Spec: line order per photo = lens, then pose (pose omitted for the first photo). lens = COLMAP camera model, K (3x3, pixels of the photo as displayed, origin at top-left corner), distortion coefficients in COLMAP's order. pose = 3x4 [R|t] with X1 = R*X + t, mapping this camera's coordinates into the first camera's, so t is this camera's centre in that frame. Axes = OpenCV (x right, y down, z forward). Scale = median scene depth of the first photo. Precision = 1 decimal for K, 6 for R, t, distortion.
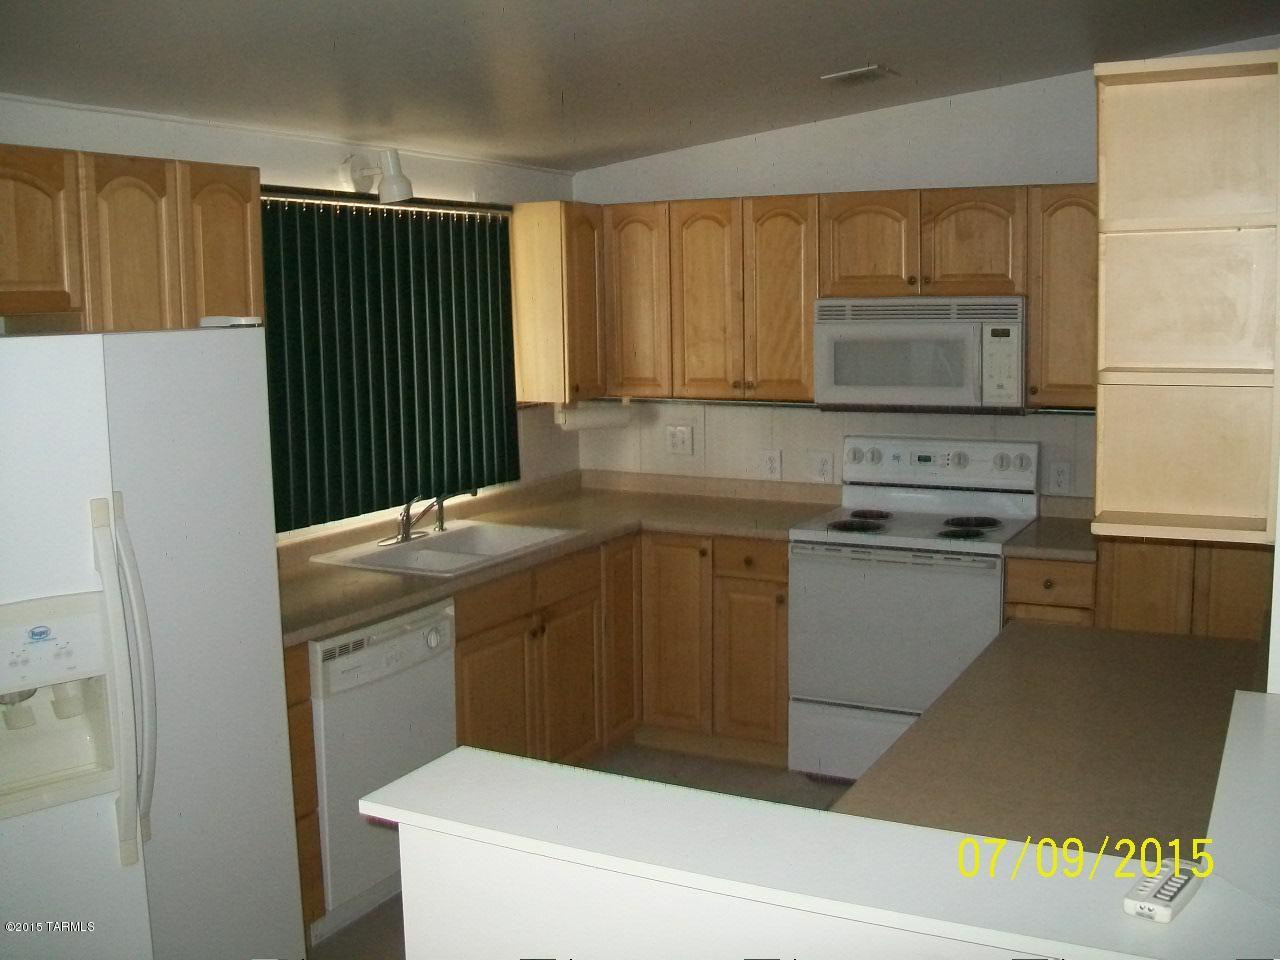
lens RADIAL K [[1330.9, 0, 640.0], [0, 1330.9, 480.0], [0, 0, 1]] dist [0.008903, 0.005228]
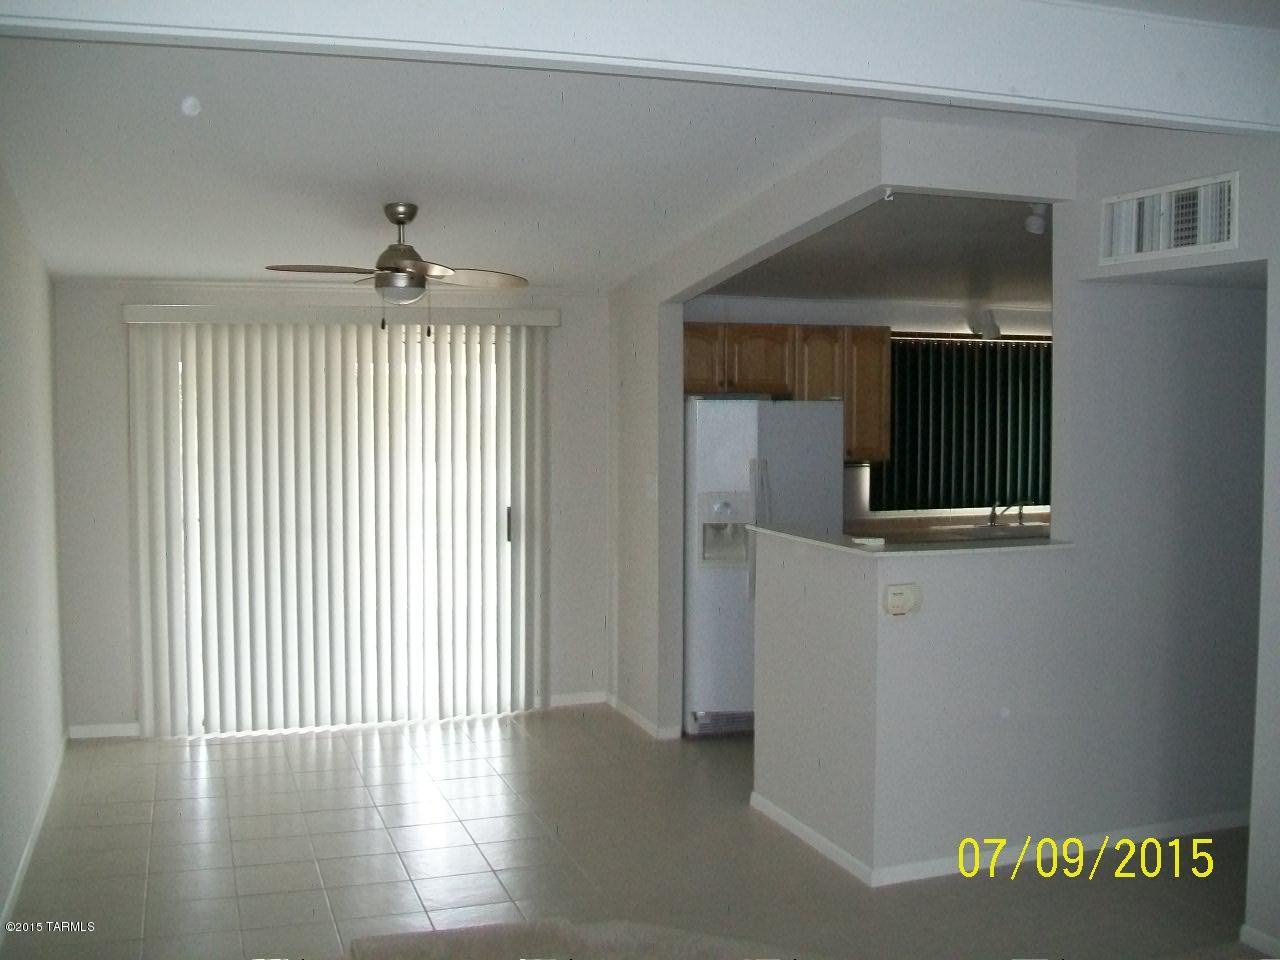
lens RADIAL K [[1330.9, 0, 640.0], [0, 1330.9, 480.0], [0, 0, 1]] dist [0.008903, 0.005228]
pose [[0.733623, 0.052569, -0.677521, 0.750210], [-0.103975, 0.993947, -0.035465, 0.104923], [0.671556, 0.096463, 0.734648, -0.676928]]
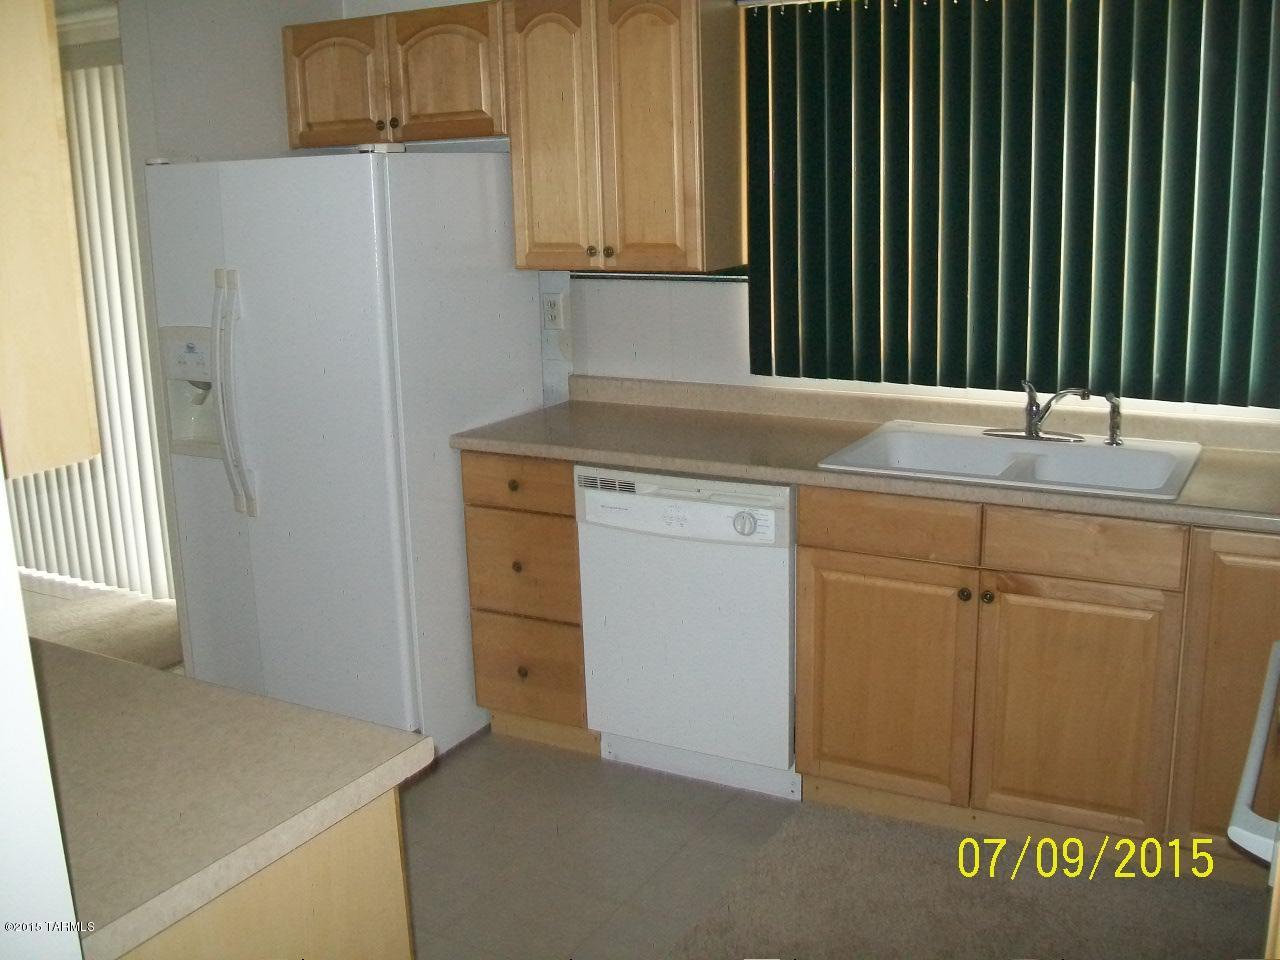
lens RADIAL K [[1330.9, 0, 640.0], [0, 1330.9, 480.0], [0, 0, 1]] dist [0.008903, 0.005228]
pose [[-0.012308, 0.234948, -0.971930, 0.628819], [-0.115831, 0.965125, 0.234769, -0.093244], [0.993193, 0.115469, 0.015335, 0.872381]]
